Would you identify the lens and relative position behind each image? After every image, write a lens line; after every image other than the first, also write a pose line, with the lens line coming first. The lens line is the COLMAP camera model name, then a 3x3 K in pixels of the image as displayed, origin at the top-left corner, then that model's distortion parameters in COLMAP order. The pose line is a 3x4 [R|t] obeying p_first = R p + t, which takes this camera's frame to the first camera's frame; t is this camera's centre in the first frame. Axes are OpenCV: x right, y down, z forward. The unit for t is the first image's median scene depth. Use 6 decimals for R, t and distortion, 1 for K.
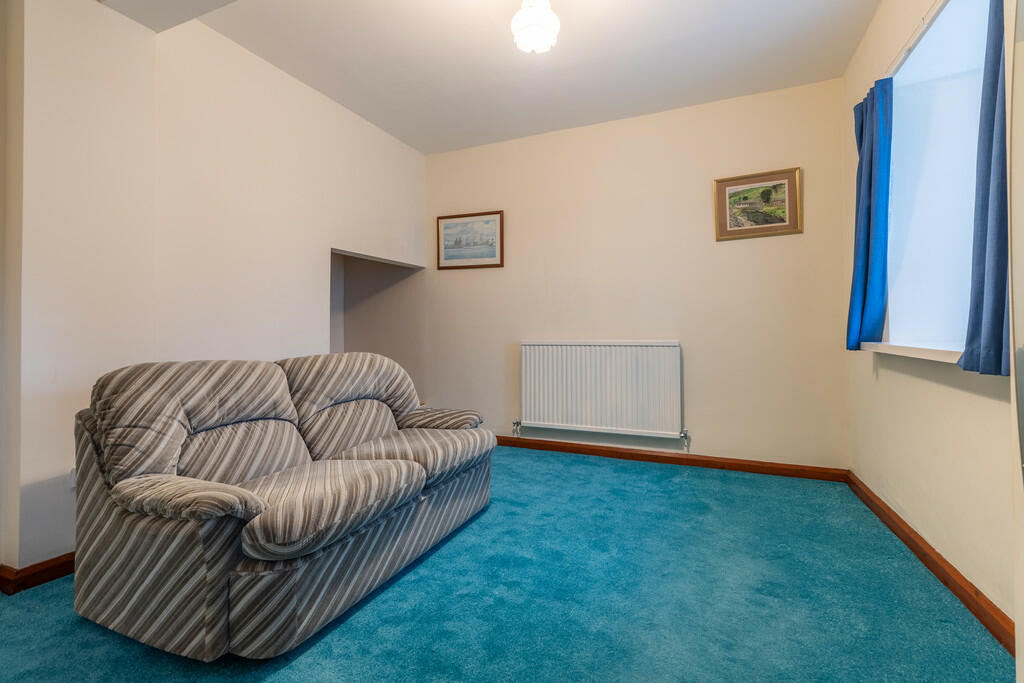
lens RADIAL K [[487.3, 0, 512.5], [0, 487.3, 325.8], [0, 0, 1]] dist [0.000558, 0.000168]
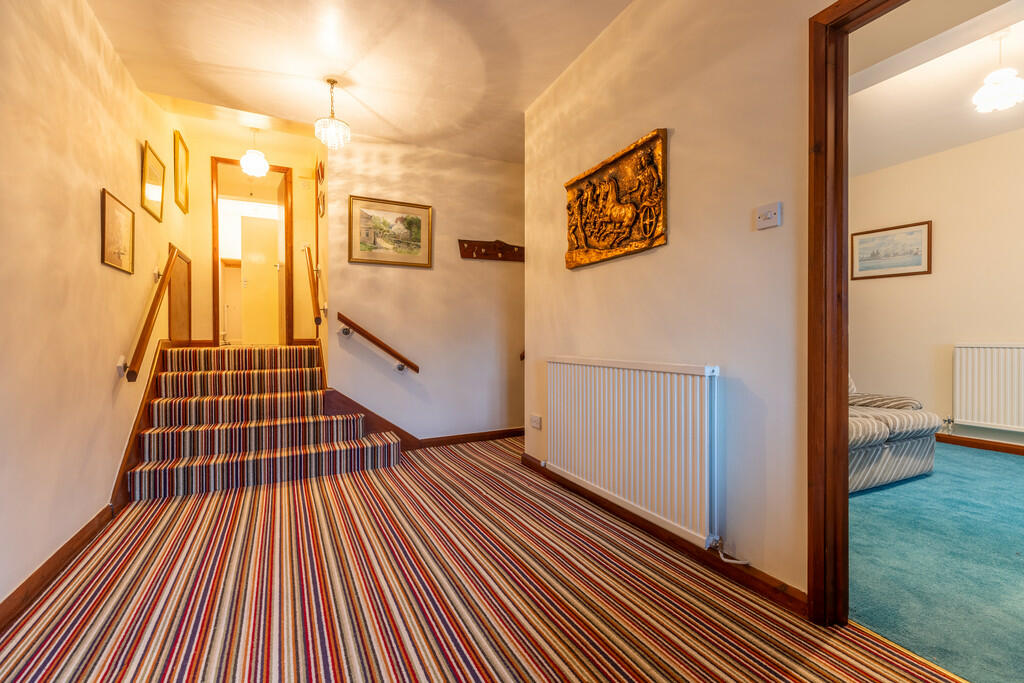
lens RADIAL K [[460.9, 0, 512.0], [0, 460.9, 341.5], [0, 0, 1]] dist [0.001153, 0.000383]
pose [[0.765507, 0.007747, -0.643381, -0.109322], [0.007791, 0.999743, 0.021308, -0.001991], [0.643380, -0.021323, 0.765250, -0.565016]]
